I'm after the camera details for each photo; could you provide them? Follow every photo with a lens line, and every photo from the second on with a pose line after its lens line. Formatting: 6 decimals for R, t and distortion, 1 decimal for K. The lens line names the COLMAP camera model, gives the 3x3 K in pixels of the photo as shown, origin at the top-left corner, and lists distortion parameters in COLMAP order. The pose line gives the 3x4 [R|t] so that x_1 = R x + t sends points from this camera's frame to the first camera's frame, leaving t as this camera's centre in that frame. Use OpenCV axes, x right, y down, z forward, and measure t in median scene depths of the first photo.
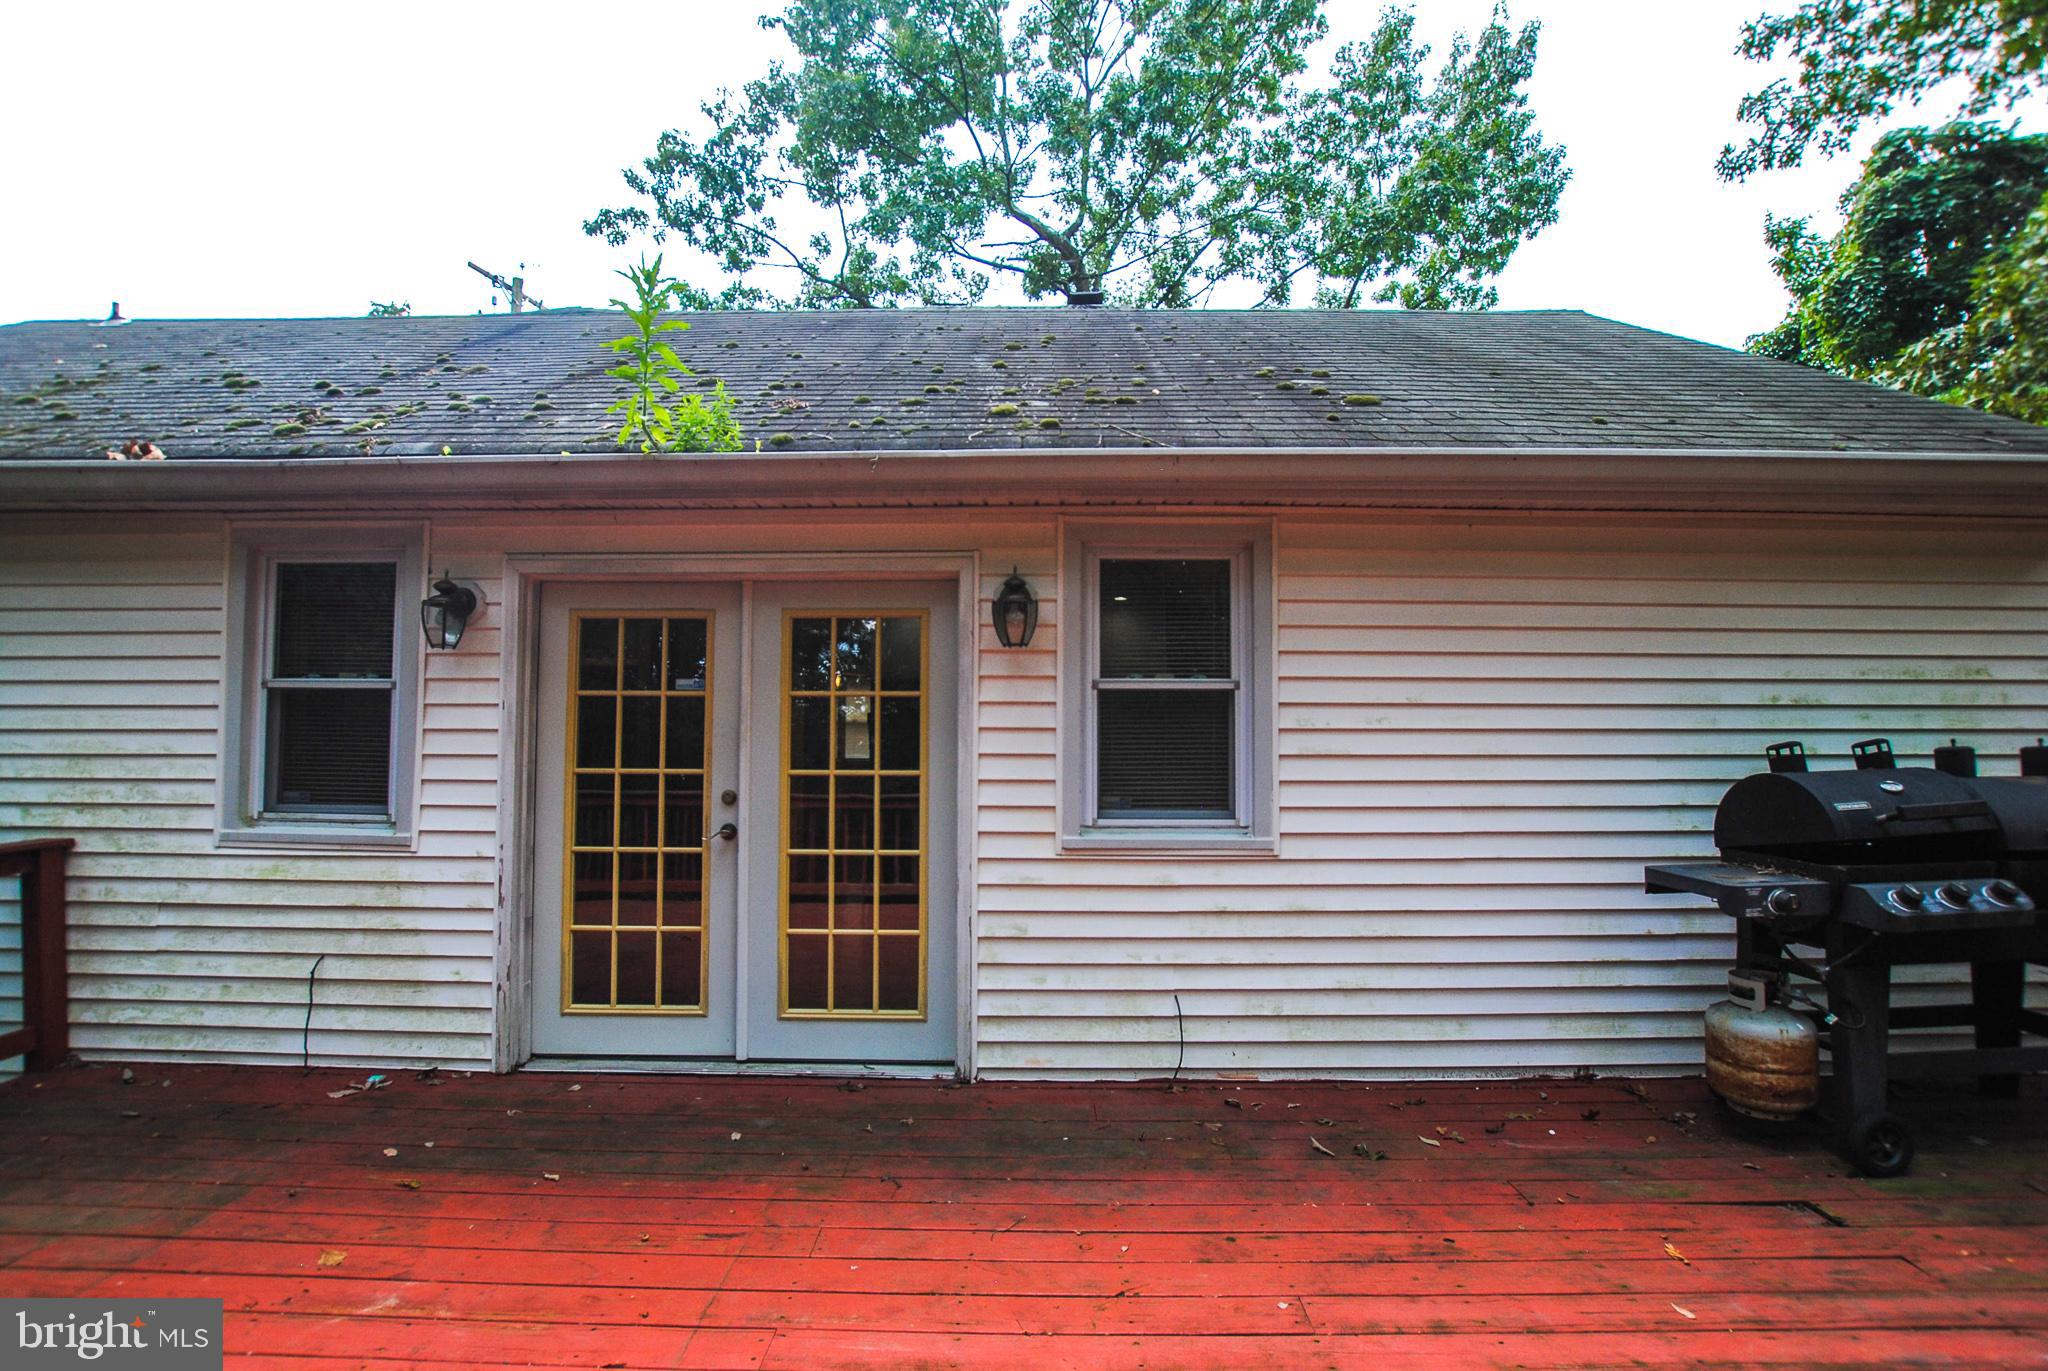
lens RADIAL K [[923.0, 0, 1033.9], [0, 923.0, 697.1], [0, 0, 1]] dist [-0.028894, 0.000940]
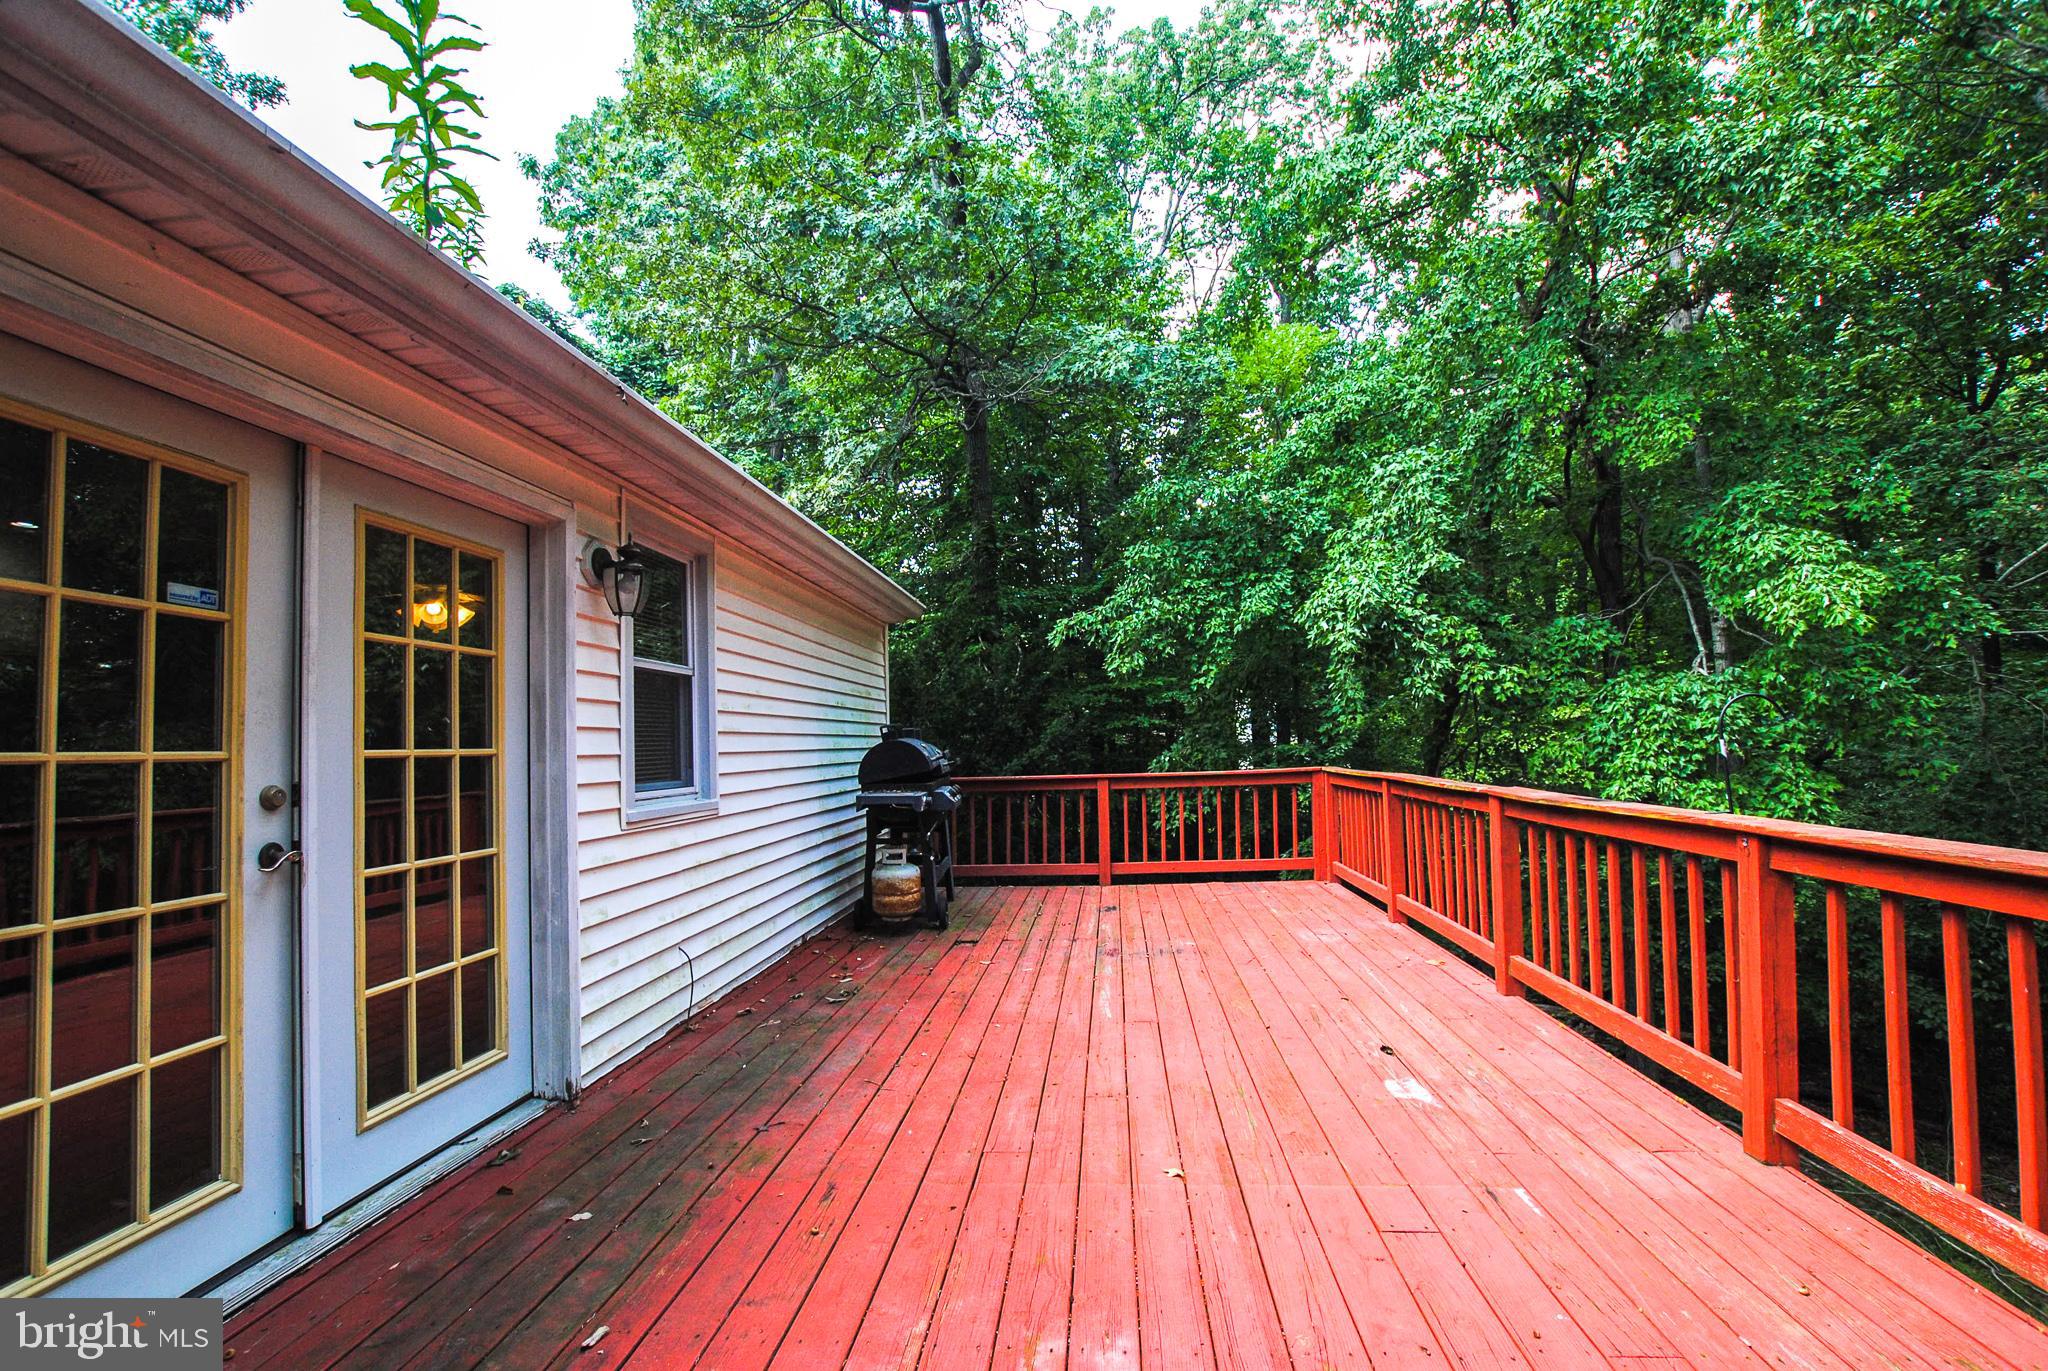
lens RADIAL K [[923.0, 0, 1033.9], [0, 923.0, 697.1], [0, 0, 1]] dist [-0.028894, 0.000940]
pose [[0.060222, 0.048460, 0.997008, -0.936440], [-0.009911, 0.998801, -0.047949, 0.071482], [-0.998136, -0.006994, 0.060630, 0.505123]]
